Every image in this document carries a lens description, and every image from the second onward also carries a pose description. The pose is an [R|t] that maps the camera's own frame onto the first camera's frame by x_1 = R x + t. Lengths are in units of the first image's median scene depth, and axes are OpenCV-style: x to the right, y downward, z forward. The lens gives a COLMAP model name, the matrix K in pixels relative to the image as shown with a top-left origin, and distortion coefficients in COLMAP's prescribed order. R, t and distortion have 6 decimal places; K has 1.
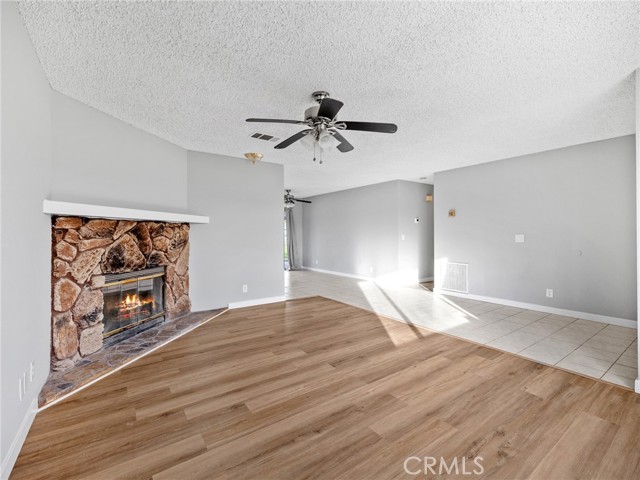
lens RADIAL K [[295.4, 0, 320.5], [0, 295.4, 238.0], [0, 0, 1]] dist [-0.000734, -0.000402]
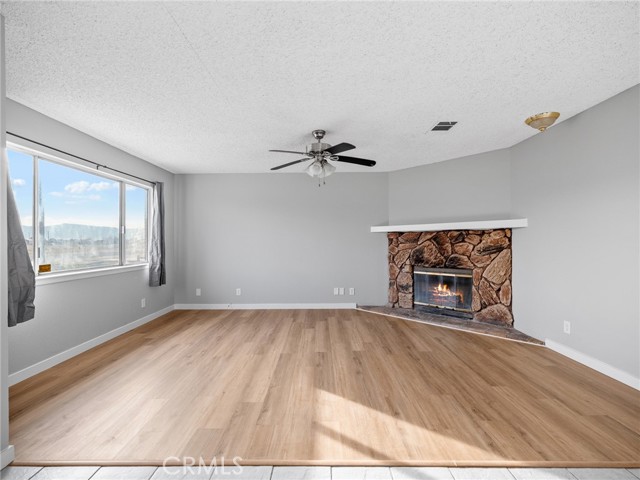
lens RADIAL K [[295.4, 0, 322.7], [0, 295.4, 238.9], [0, 0, 1]] dist [-0.000734, -0.000402]
pose [[-0.579654, 0.000804, -0.814862, 0.868906], [-0.001703, 0.999996, 0.002198, -0.026721], [0.814861, 0.002662, -0.579650, 1.460458]]
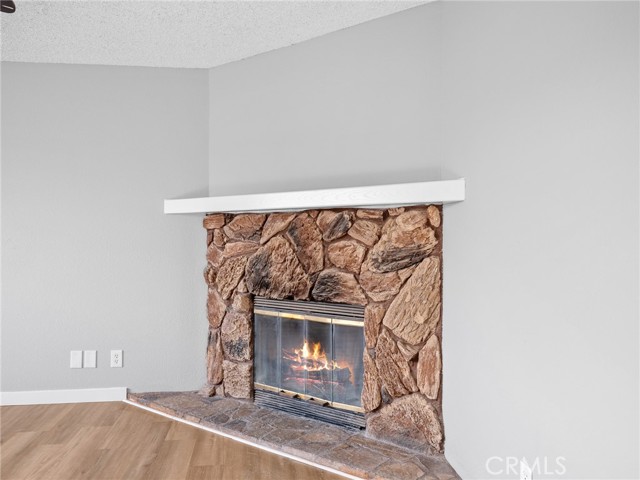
lens RADIAL K [[538.0, 0, 335.5], [0, 538.0, 236.3], [0, 0, 1]] dist [-0.000642, -0.001488]
pose [[-0.467381, 0.008452, -0.884015, 0.261914], [-0.007151, 0.999885, 0.013340, -0.027882], [0.884027, 0.012557, -0.467268, 1.651208]]
